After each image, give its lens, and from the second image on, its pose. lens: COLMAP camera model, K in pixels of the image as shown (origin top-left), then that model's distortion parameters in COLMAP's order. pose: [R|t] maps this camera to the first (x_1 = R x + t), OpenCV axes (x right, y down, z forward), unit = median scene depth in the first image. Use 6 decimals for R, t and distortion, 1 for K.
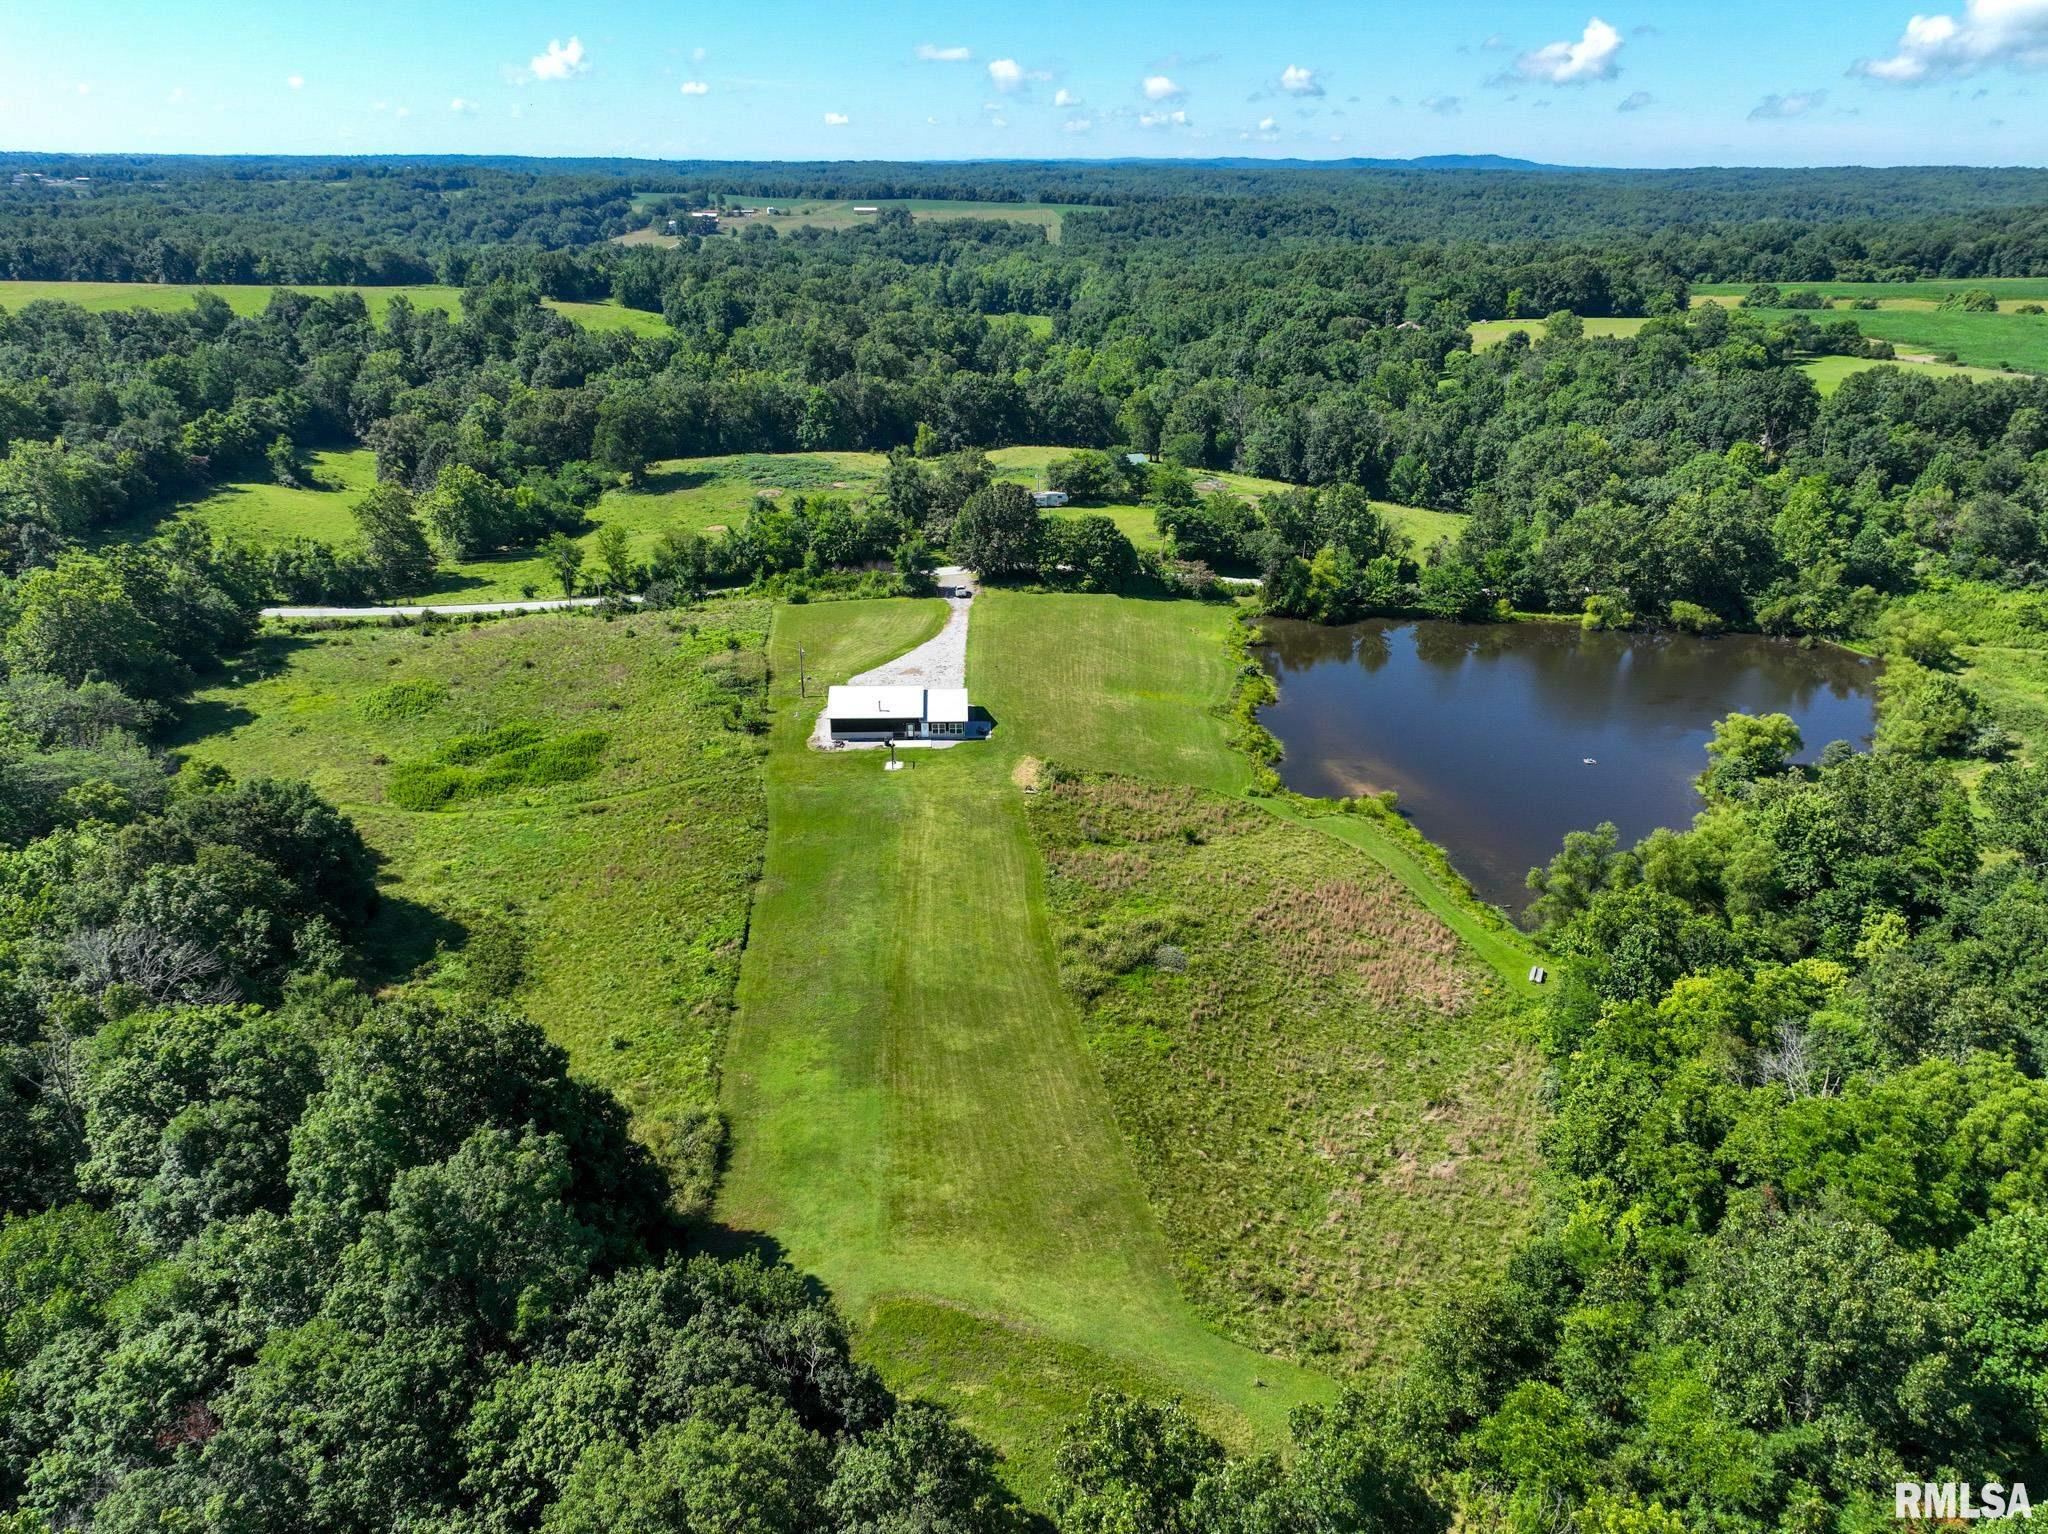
lens RADIAL K [[1462.6, 0, 1024.0], [0, 1462.6, 767.0], [0, 0, 1]] dist [0.026192, 0.001077]
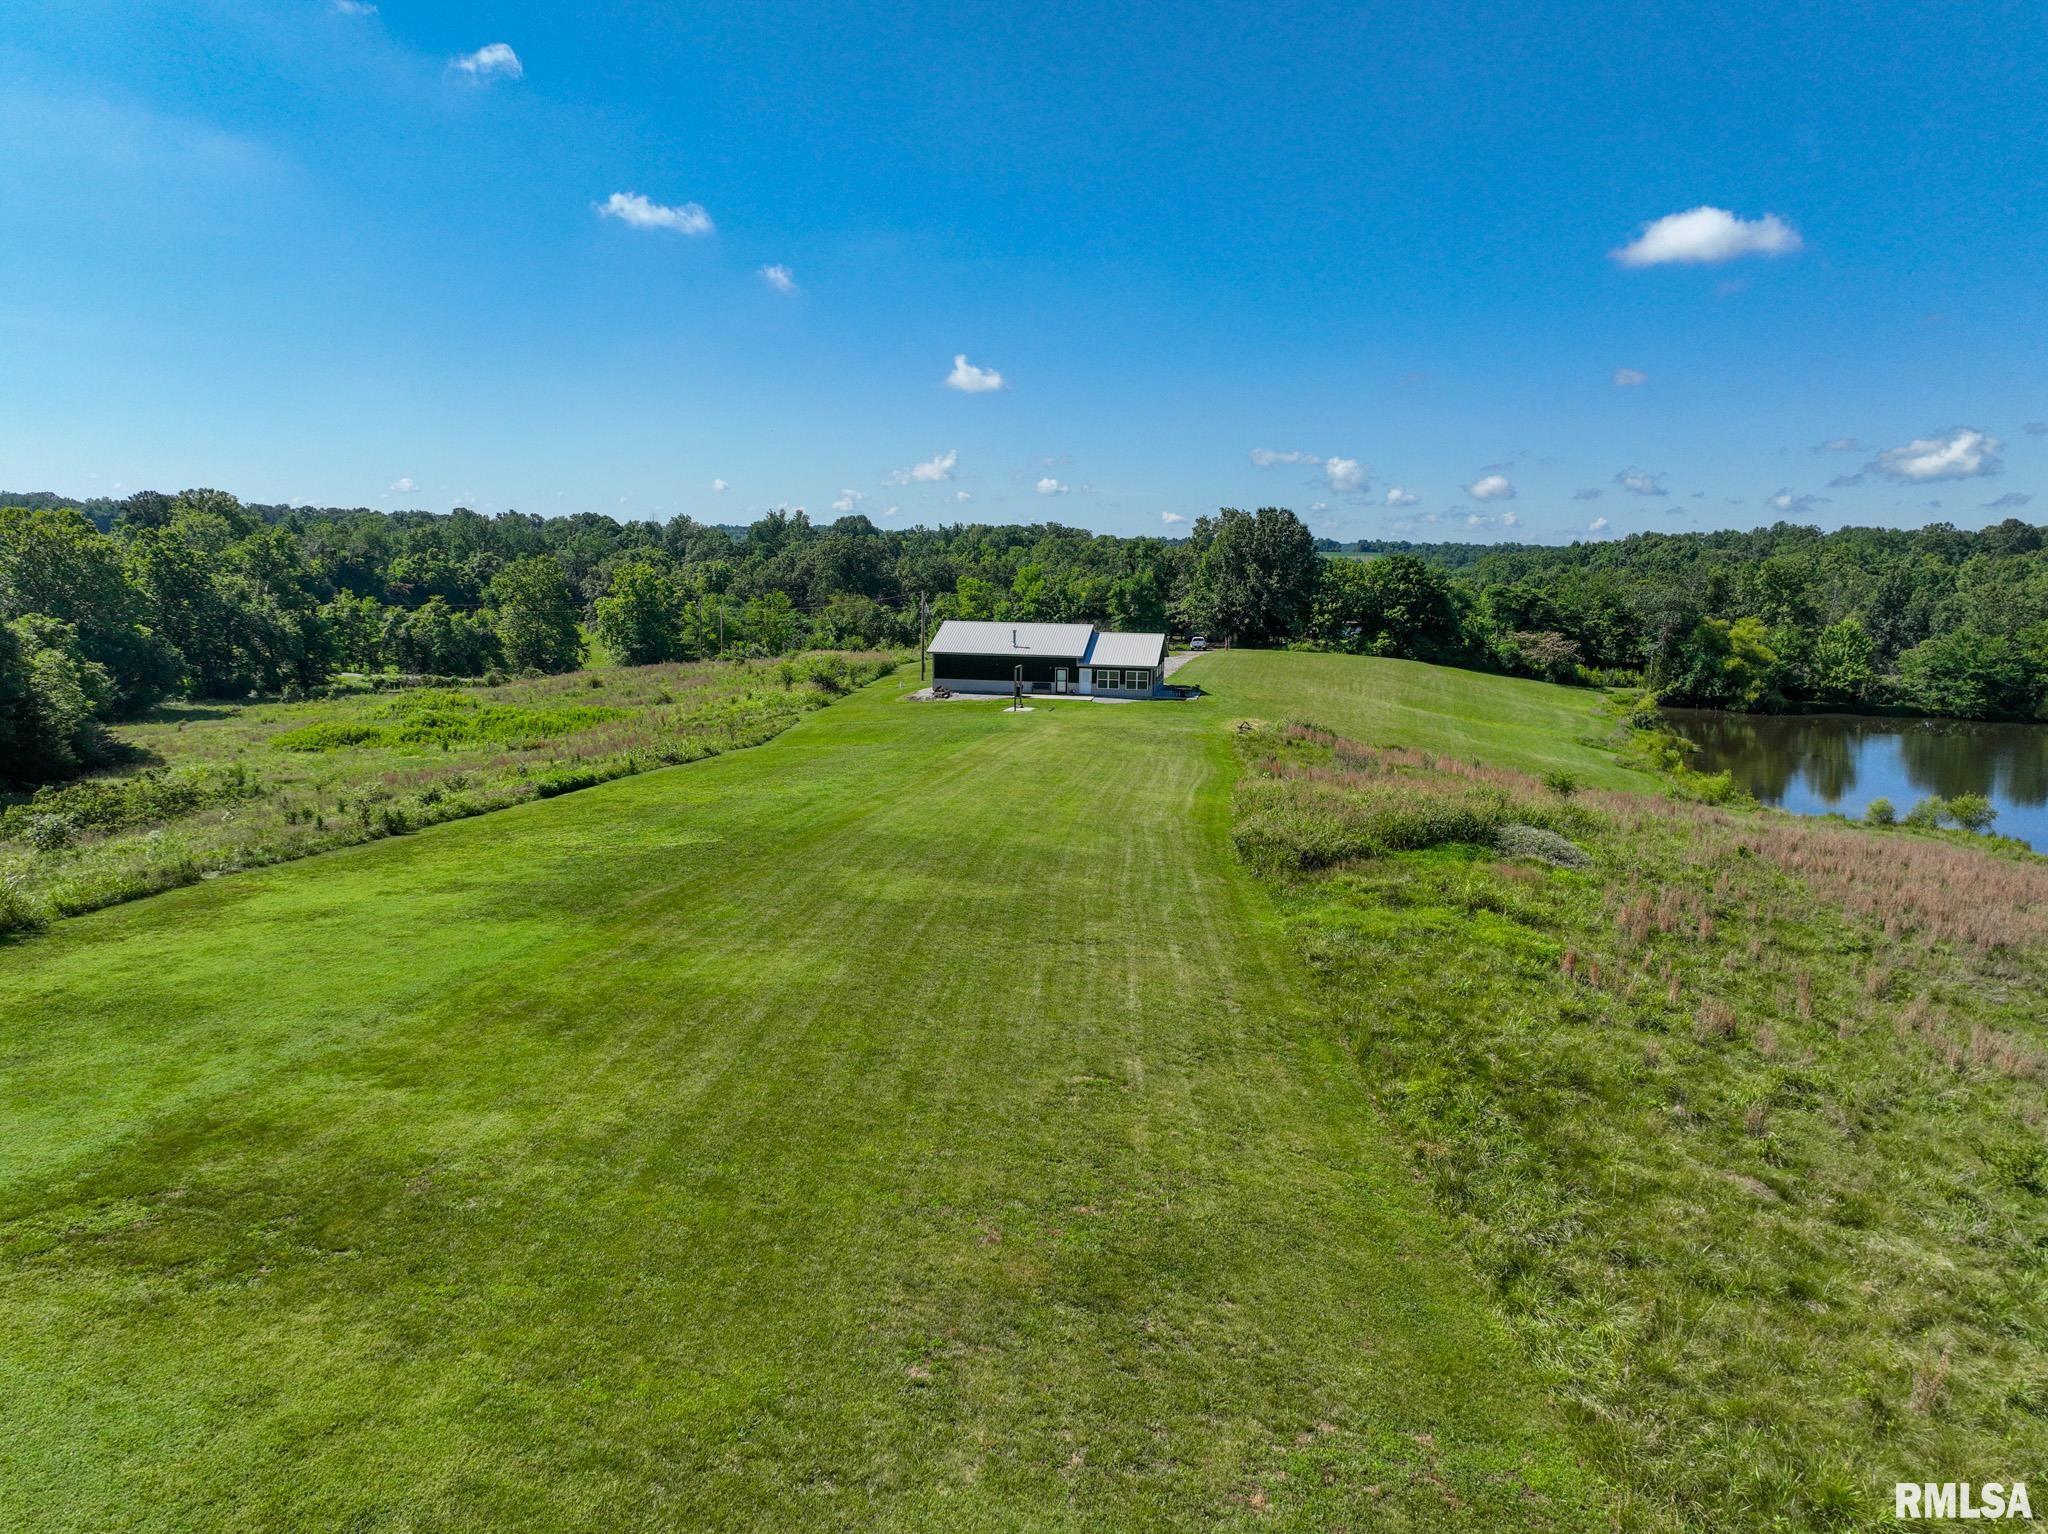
lens RADIAL K [[1462.6, 0, 1024.0], [0, 1462.6, 767.0], [0, 0, 1]] dist [0.026192, 0.001077]
pose [[0.976903, 0.044041, -0.209096, 0.034569], [-0.093589, 0.967868, -0.233393, 0.151335], [0.192099, 0.247571, 0.949635, 0.435590]]
